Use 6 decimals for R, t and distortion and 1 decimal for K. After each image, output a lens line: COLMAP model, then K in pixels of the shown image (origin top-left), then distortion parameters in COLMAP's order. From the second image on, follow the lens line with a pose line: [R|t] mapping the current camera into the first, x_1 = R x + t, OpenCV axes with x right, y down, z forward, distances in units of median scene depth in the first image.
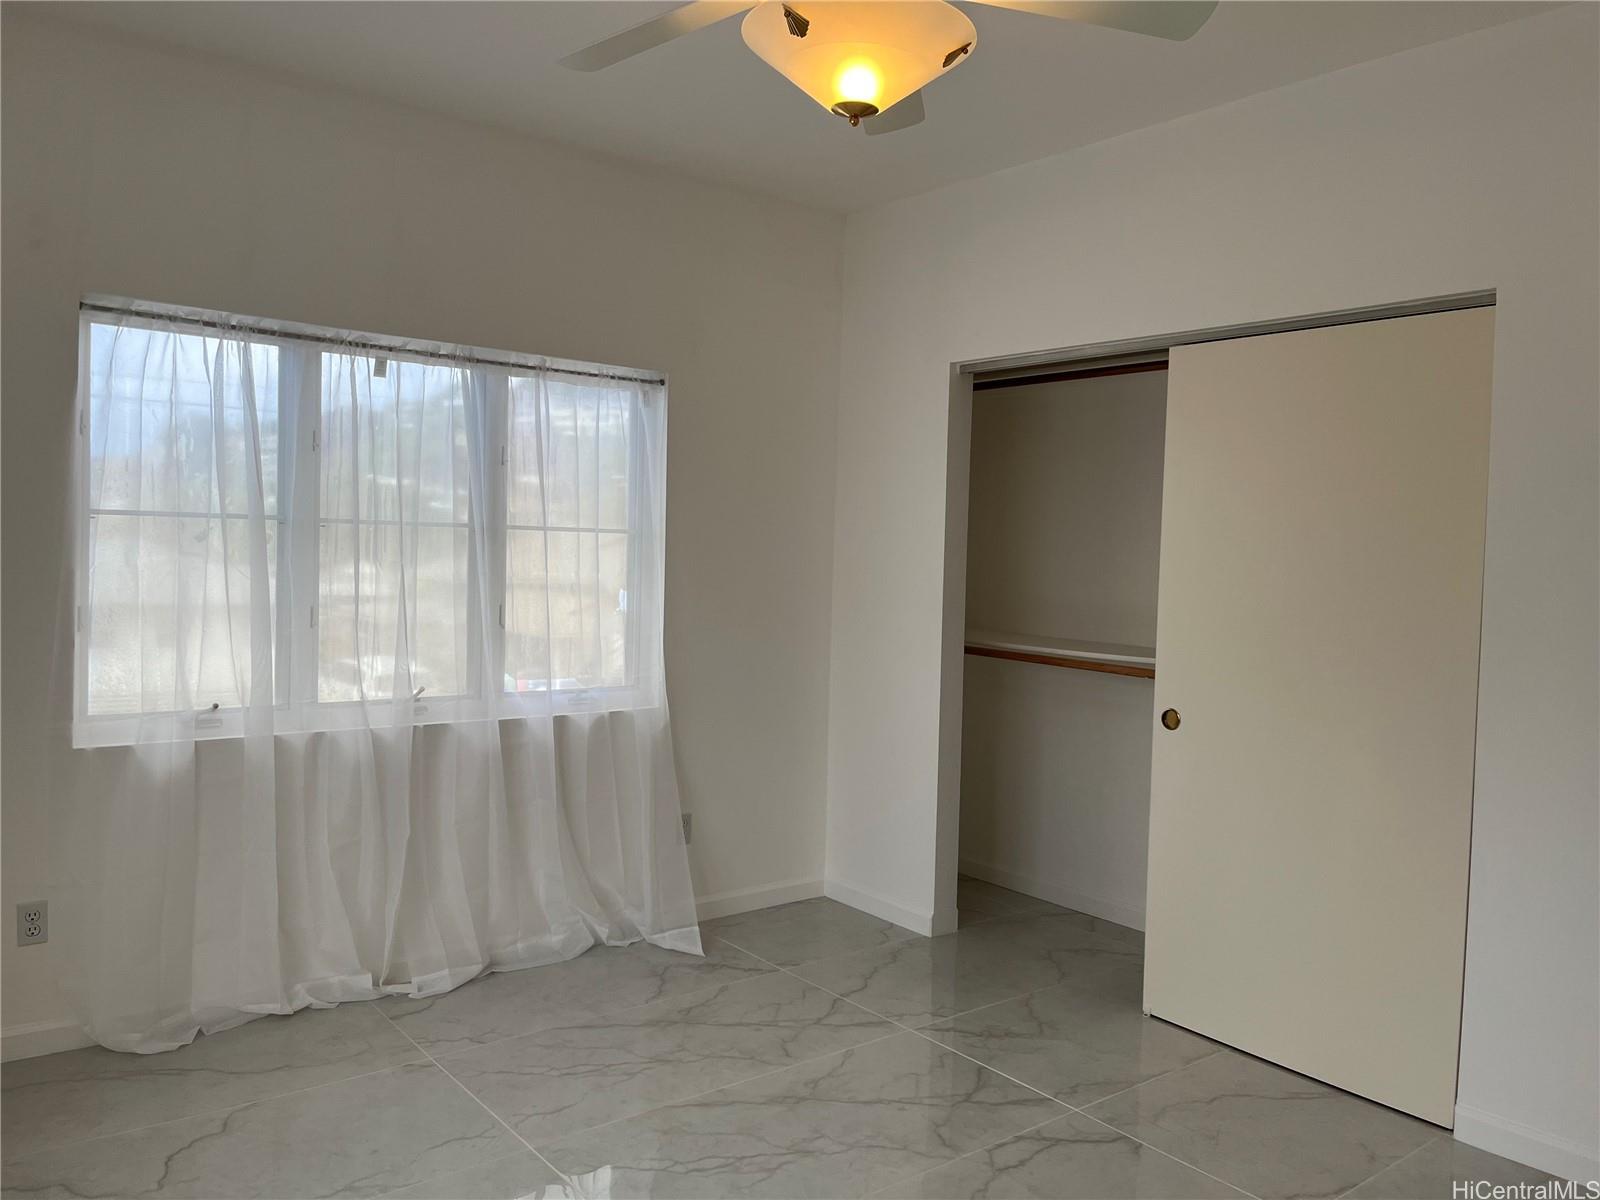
lens RADIAL K [[1222.6, 0, 798.2], [0, 1222.6, 595.8], [0, 0, 1]] dist [0.056457, -0.041454]
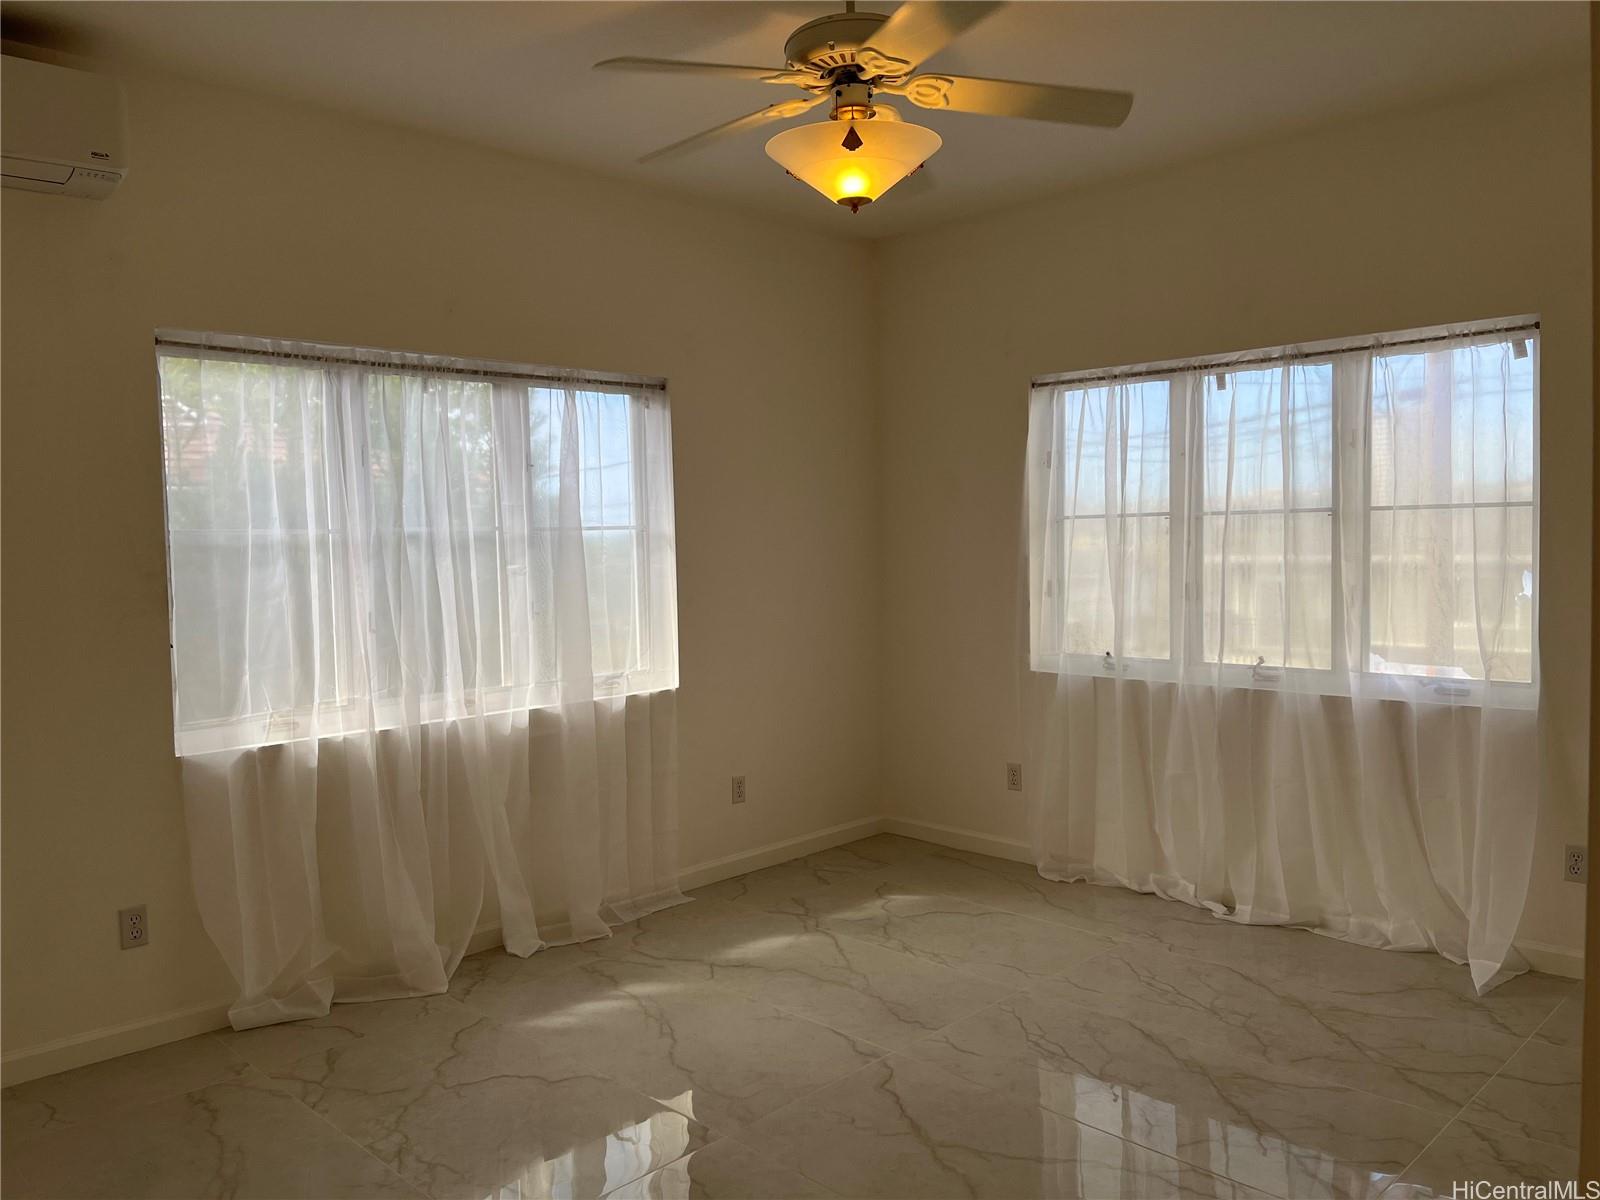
lens RADIAL K [[1222.6, 0, 797.7], [0, 1222.6, 606.1], [0, 0, 1]] dist [0.056457, -0.041454]
pose [[0.118724, 0.024994, -0.992613, 0.801759], [-0.017512, 0.999580, 0.023075, 0.010230], [0.992773, 0.014643, 0.119112, 0.462011]]
